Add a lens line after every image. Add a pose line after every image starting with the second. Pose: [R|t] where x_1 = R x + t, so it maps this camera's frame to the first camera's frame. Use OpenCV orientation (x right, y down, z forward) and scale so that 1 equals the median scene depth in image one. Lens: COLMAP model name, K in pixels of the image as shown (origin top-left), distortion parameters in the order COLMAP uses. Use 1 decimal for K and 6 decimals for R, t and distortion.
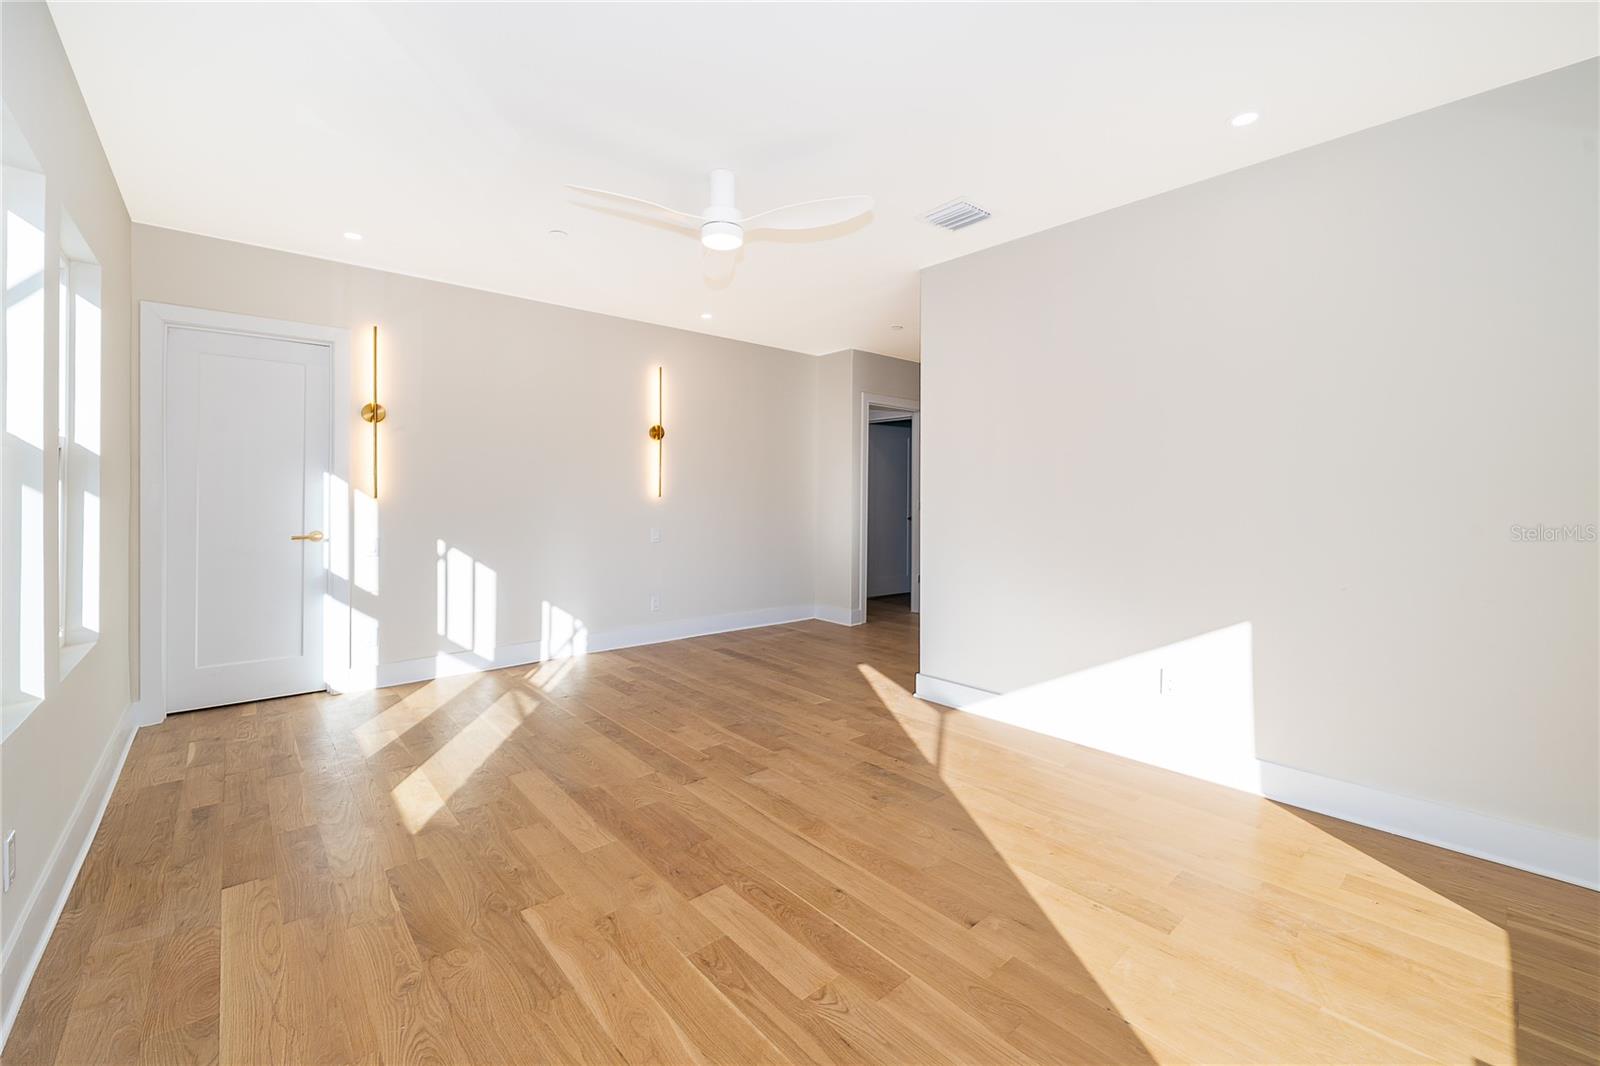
lens RADIAL K [[613.5, 0, 799.5], [0, 613.5, 518.9], [0, 0, 1]] dist [-0.001716, -0.000216]
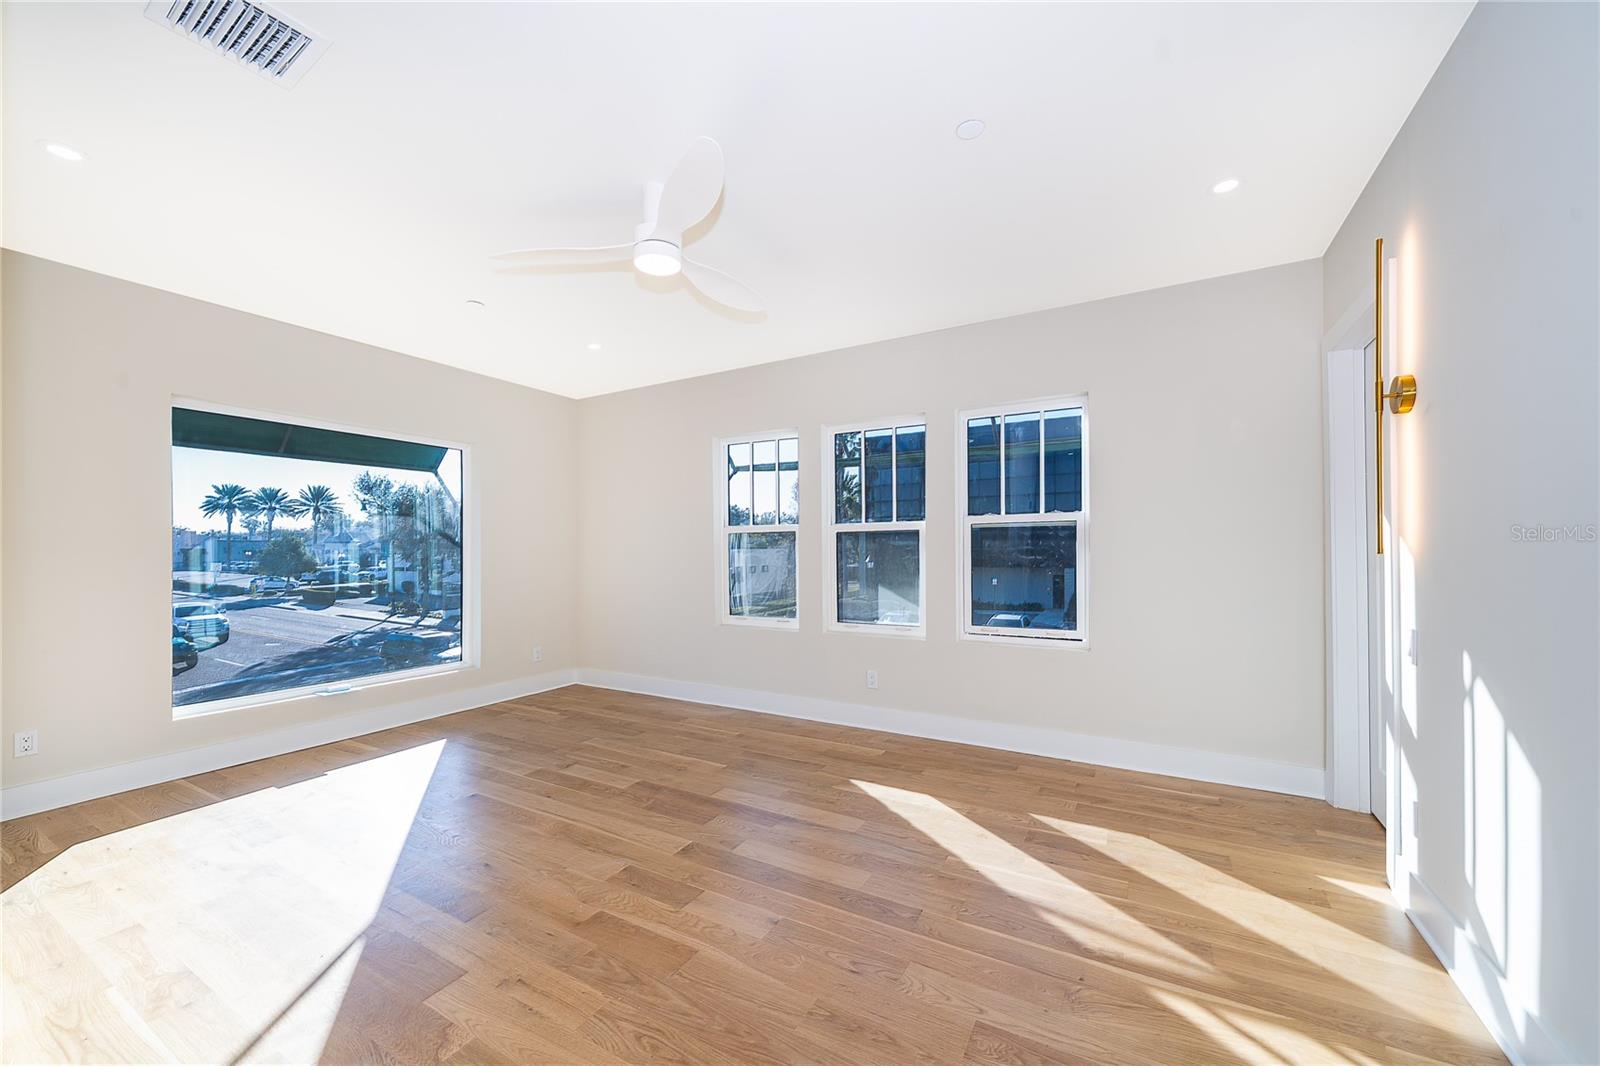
lens RADIAL K [[613.5, 0, 801.9], [0, 613.5, 530.8], [0, 0, 1]] dist [-0.001716, -0.000216]
pose [[-0.950048, 0.001238, -0.312101, -0.040287], [0.001629, 0.999998, -0.000992, -0.065537], [0.312100, -0.001451, -0.950048, 1.745999]]
